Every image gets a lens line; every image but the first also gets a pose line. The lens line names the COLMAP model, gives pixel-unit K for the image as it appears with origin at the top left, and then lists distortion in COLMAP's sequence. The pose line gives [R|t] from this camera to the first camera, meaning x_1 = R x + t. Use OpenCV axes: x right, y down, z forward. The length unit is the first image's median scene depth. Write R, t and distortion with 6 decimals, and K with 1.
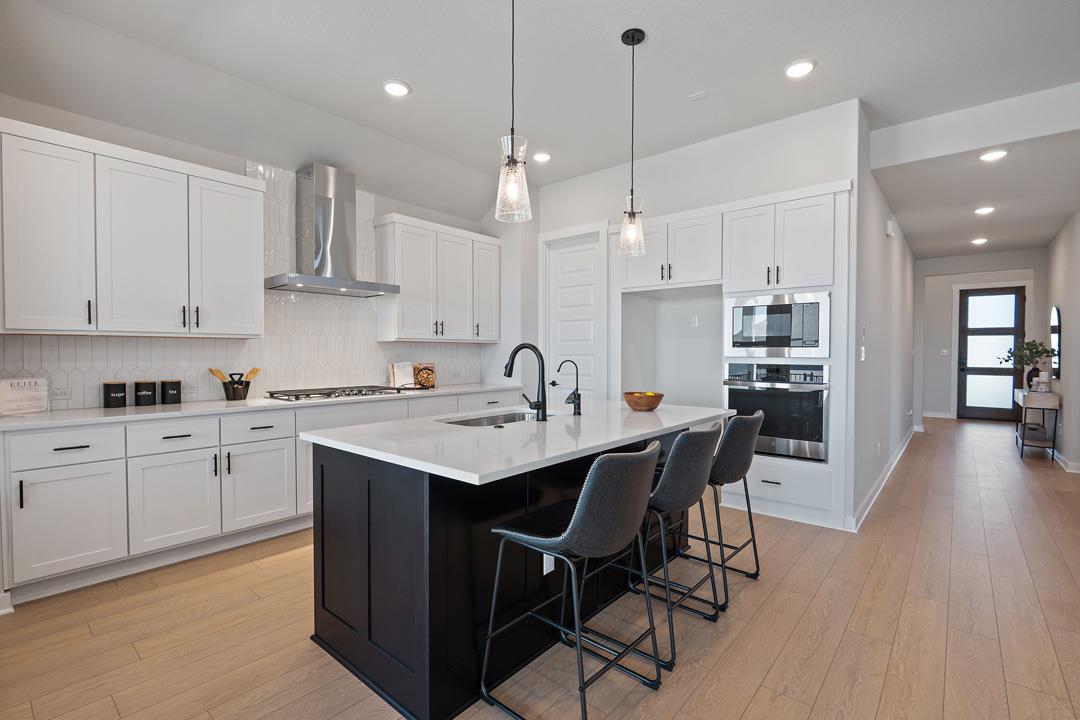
lens RADIAL K [[493.4, 0, 540.0], [0, 493.4, 360.0], [0, 0, 1]] dist [-0.000752, -0.005255]
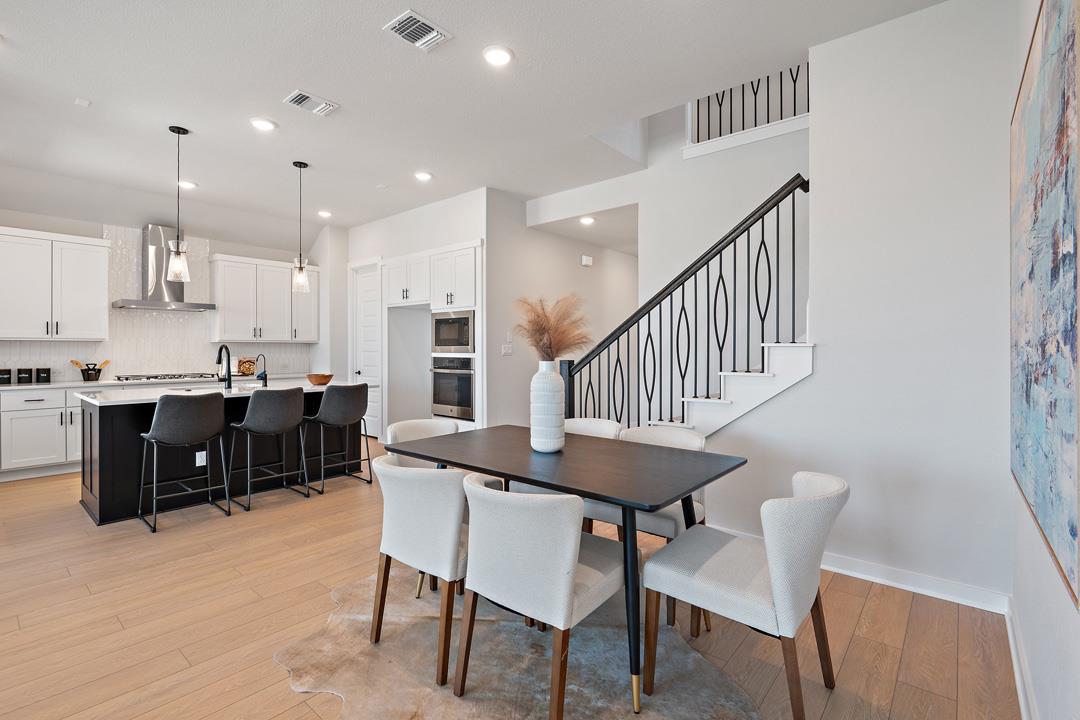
lens RADIAL K [[496.6, 0, 540.3], [0, 496.6, 346.6], [0, 0, 1]] dist [-0.002081, -0.003774]
pose [[0.999998, -0.002047, -0.000566, 0.651770], [0.002033, 0.999751, -0.022213, 0.008873], [0.000611, 0.022212, 0.999753, -0.450632]]
